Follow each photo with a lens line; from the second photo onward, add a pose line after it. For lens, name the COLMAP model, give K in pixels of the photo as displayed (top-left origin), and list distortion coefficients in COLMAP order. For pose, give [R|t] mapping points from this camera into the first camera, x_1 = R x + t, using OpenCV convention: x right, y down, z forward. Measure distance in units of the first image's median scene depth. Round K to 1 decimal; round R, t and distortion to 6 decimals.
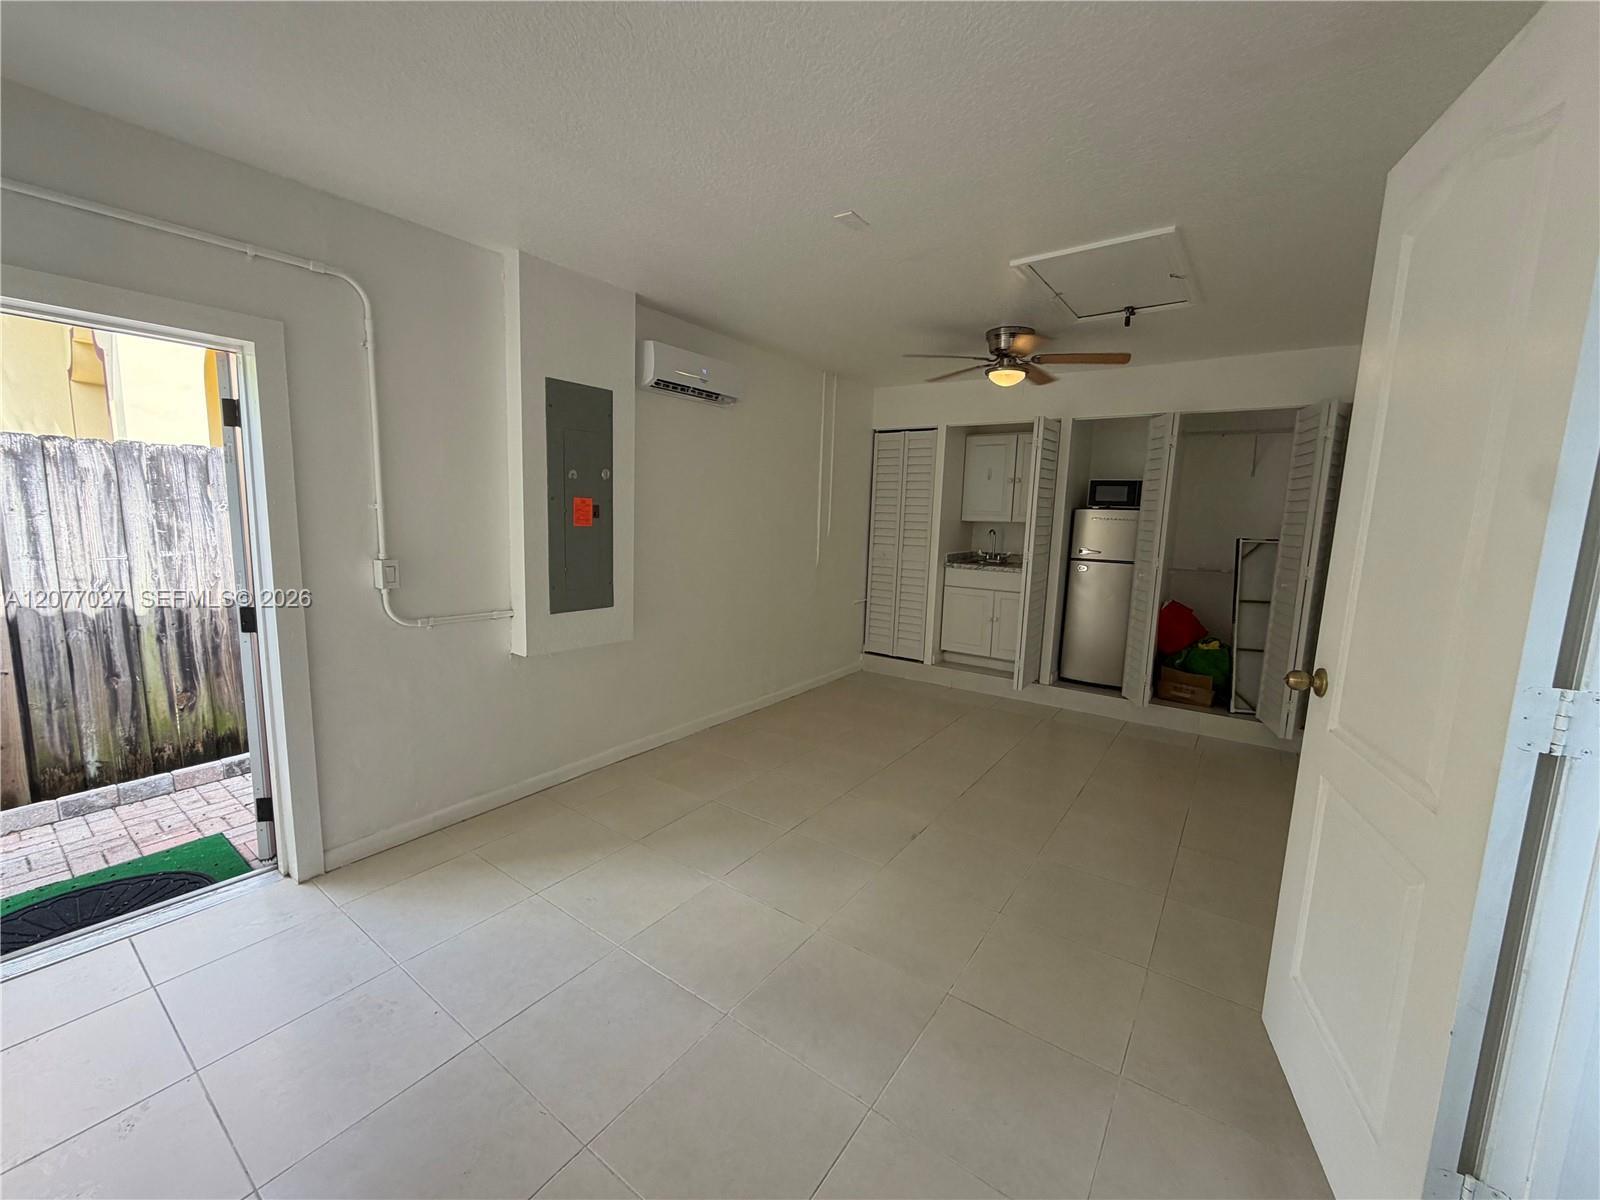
lens RADIAL K [[636.4, 0, 797.2], [0, 636.4, 599.2], [0, 0, 1]] dist [-0.001059, -0.000024]
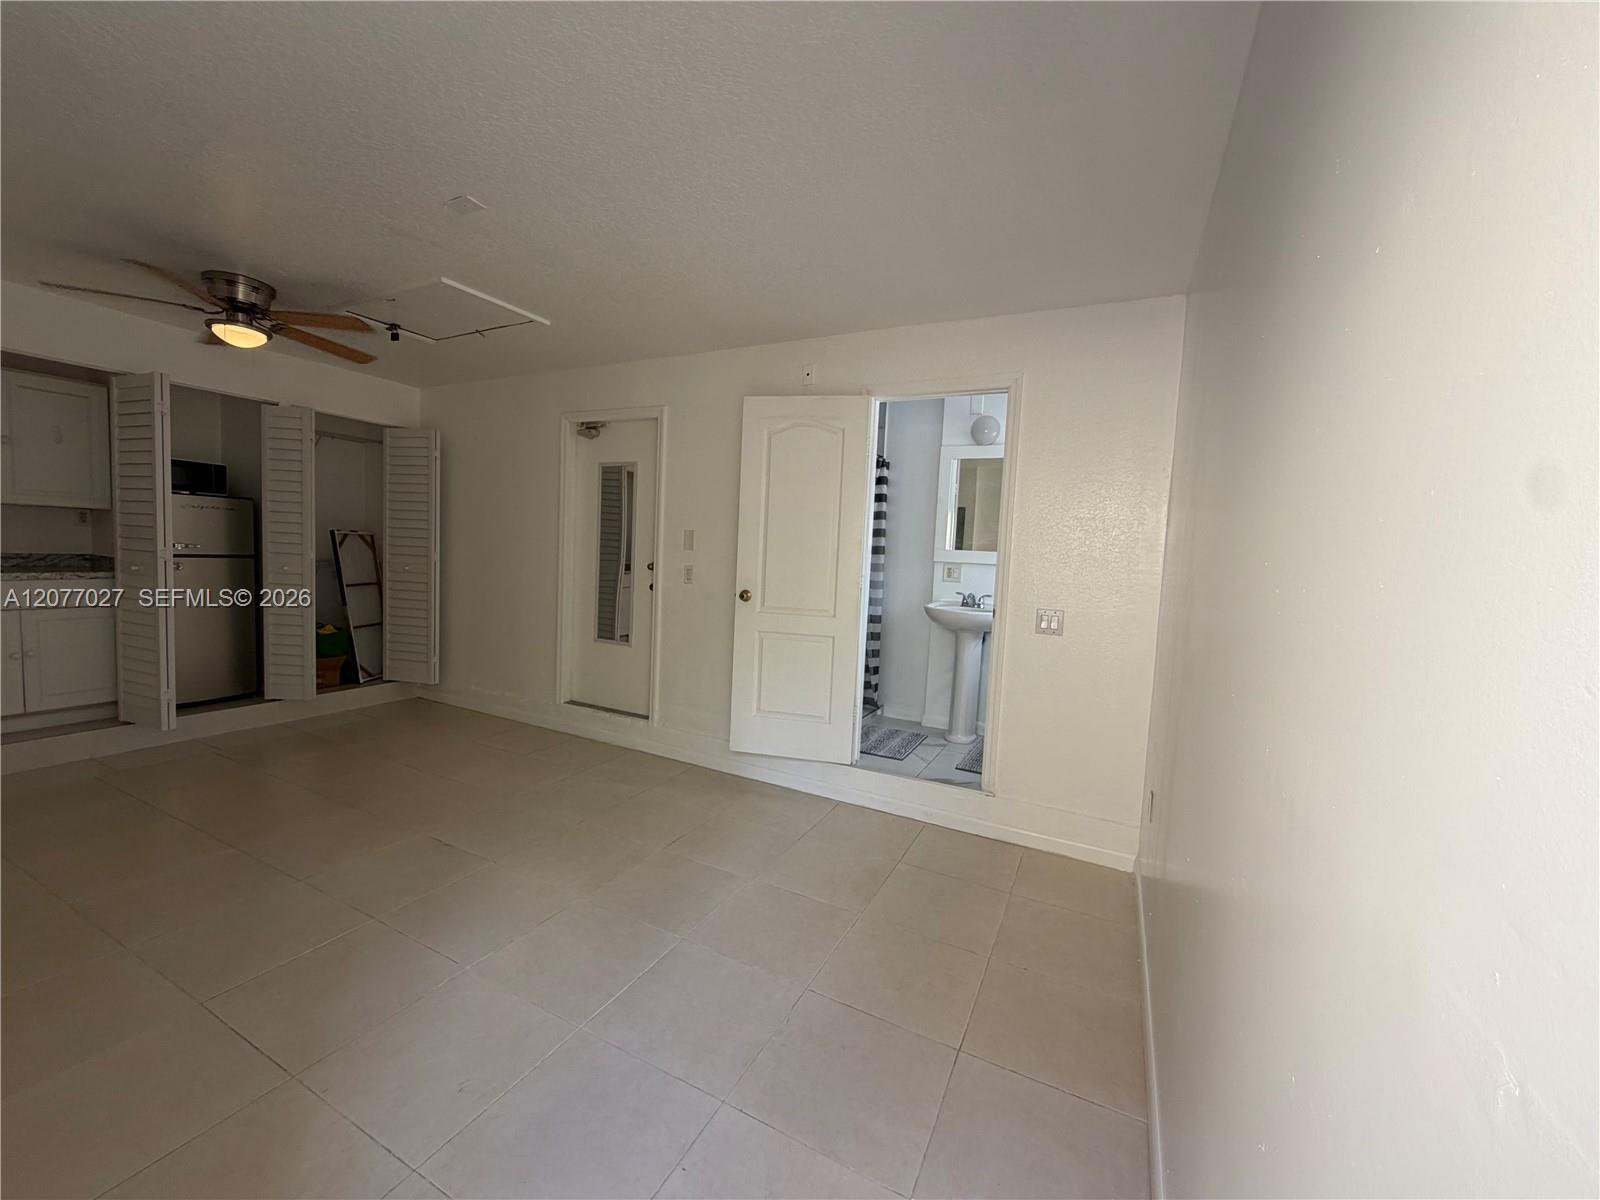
lens RADIAL K [[636.4, 0, 793.7], [0, 636.4, 597.2], [0, 0, 1]] dist [-0.001059, -0.000024]
pose [[-0.150228, -0.106365, 0.982913, -0.517481], [0.082232, 0.989406, 0.119636, -0.045400], [-0.985226, 0.098800, -0.139890, 0.369138]]
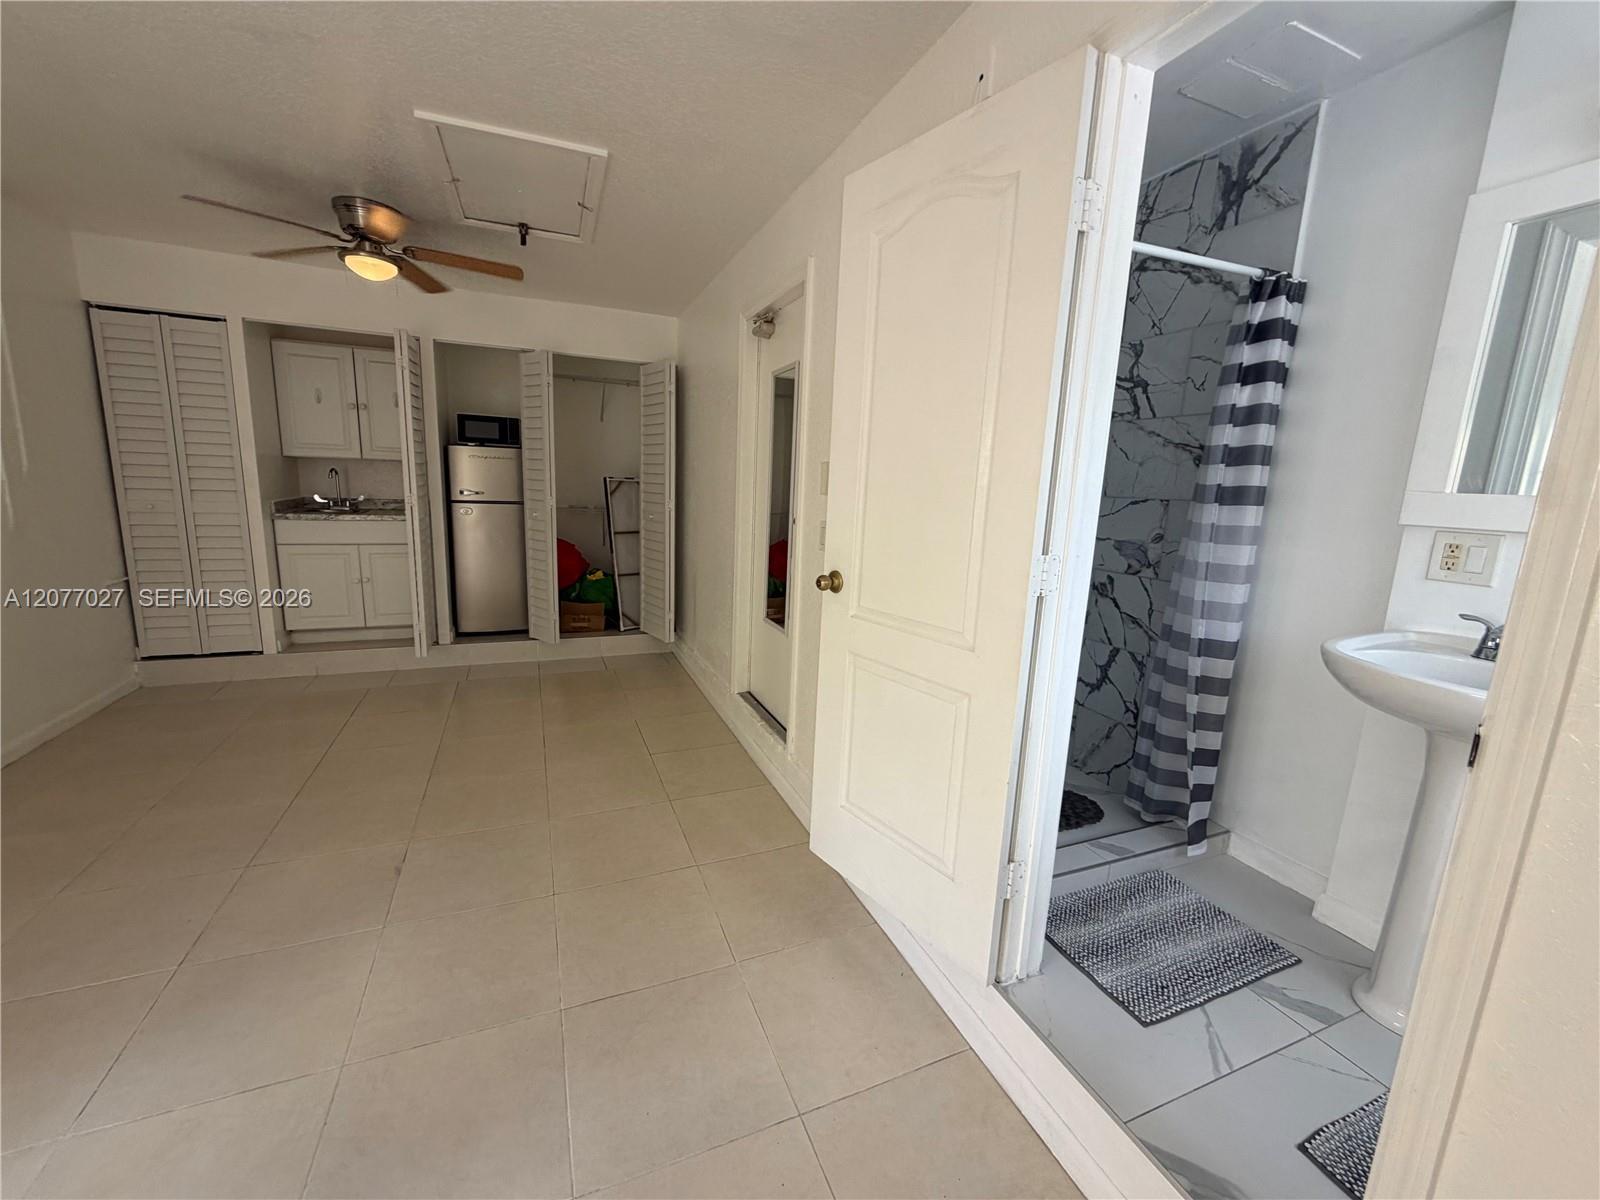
lens RADIAL K [[636.4, 0, 793.7], [0, 636.4, 600.0], [0, 0, 1]] dist [-0.001059, -0.000024]
pose [[0.527958, -0.164218, 0.833243, -0.095771], [0.090581, 0.986419, 0.137013, -0.005834], [-0.844426, 0.003138, 0.535662, 0.120503]]
